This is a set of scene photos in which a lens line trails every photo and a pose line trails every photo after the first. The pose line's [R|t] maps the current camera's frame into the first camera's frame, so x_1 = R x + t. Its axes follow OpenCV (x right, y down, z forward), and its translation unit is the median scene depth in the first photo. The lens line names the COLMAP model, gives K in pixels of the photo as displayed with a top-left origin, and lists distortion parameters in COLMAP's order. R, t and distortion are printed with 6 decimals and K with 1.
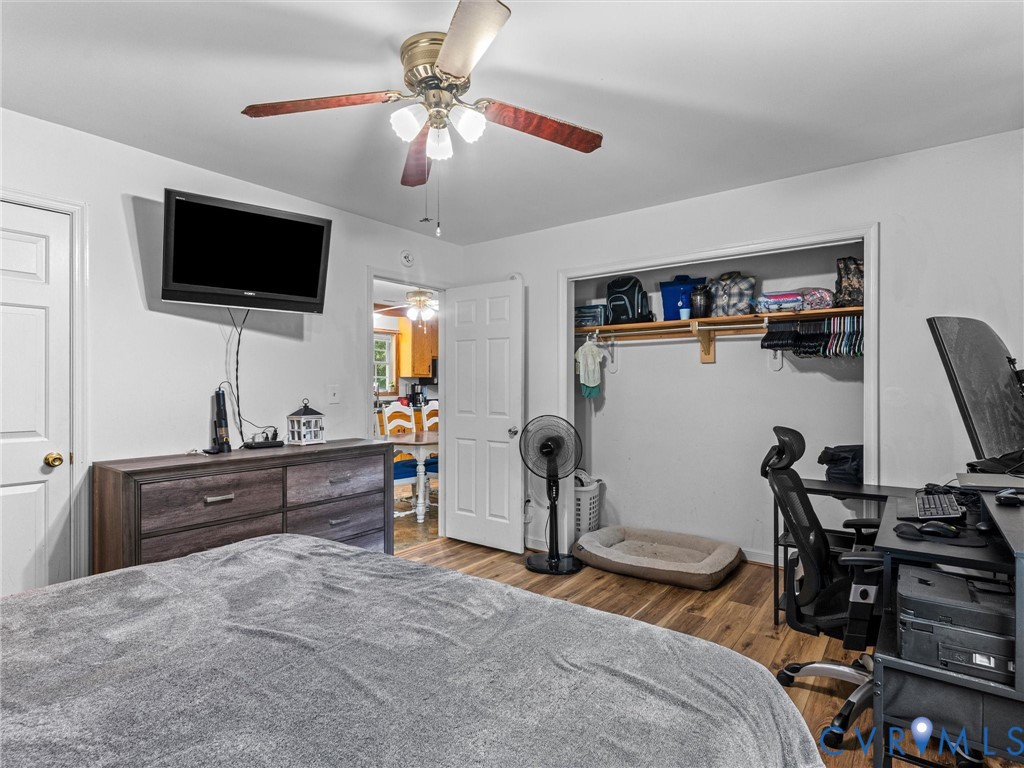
lens RADIAL K [[502.8, 0, 518.5], [0, 502.8, 382.1], [0, 0, 1]] dist [-0.001296, -0.000403]
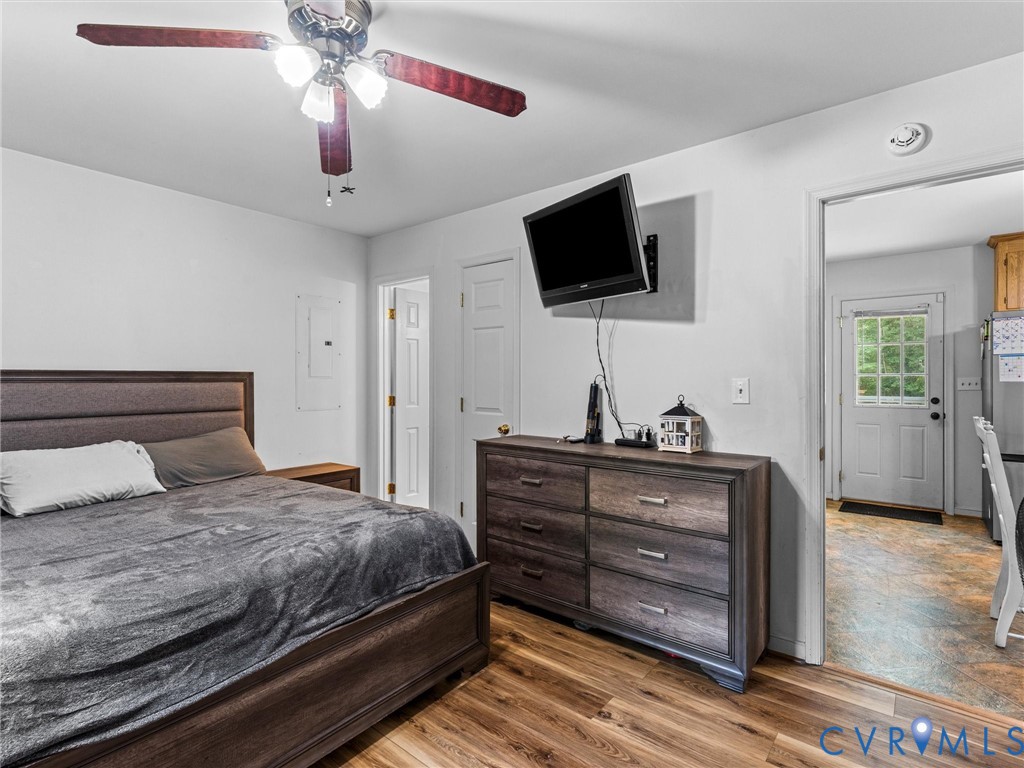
lens RADIAL K [[519.5, 0, 512.0], [0, 519.5, 384.0], [0, 0, 1]] dist [0.001585, -0.000884]
pose [[-0.040299, 0.001522, -0.999187, 0.469508], [0.005336, 0.999985, 0.001308, 0.014425], [0.999173, -0.005279, -0.040306, 0.858601]]
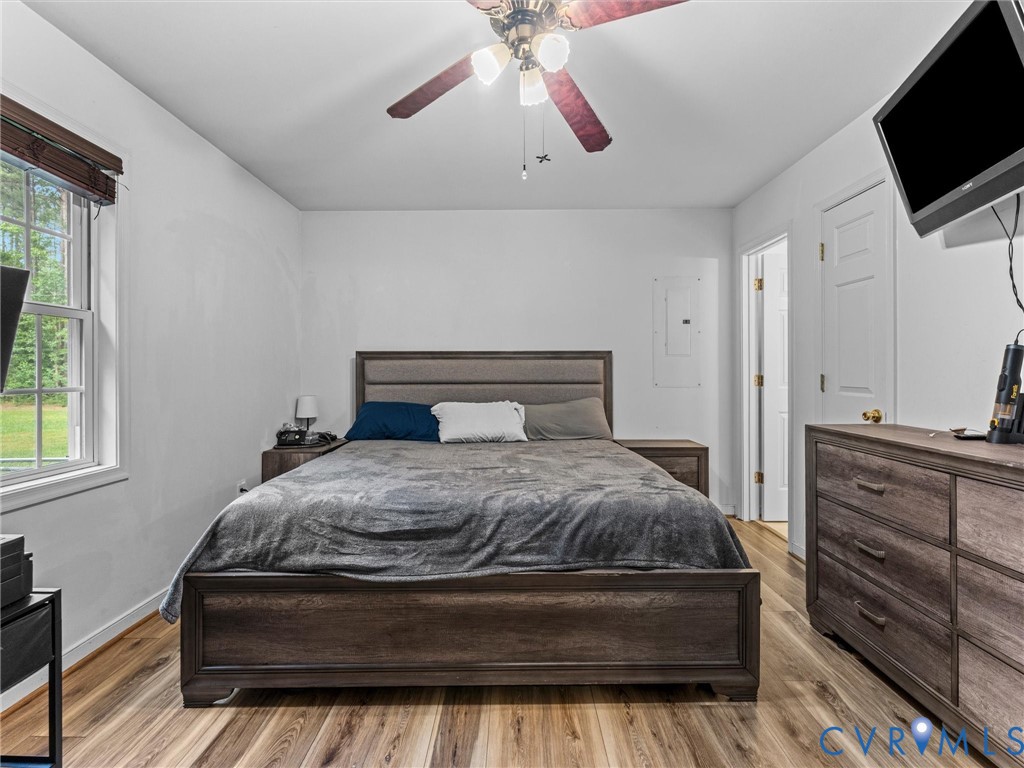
lens RADIAL K [[484.3, 0, 511.8], [0, 484.3, 374.6], [0, 0, 1]] dist [0.001462, -0.000394]
pose [[-0.811758, -0.005821, -0.583965, 0.253286], [-0.002820, 0.999978, -0.006048, 0.056777], [0.583987, -0.003263, -0.811757, 1.100119]]
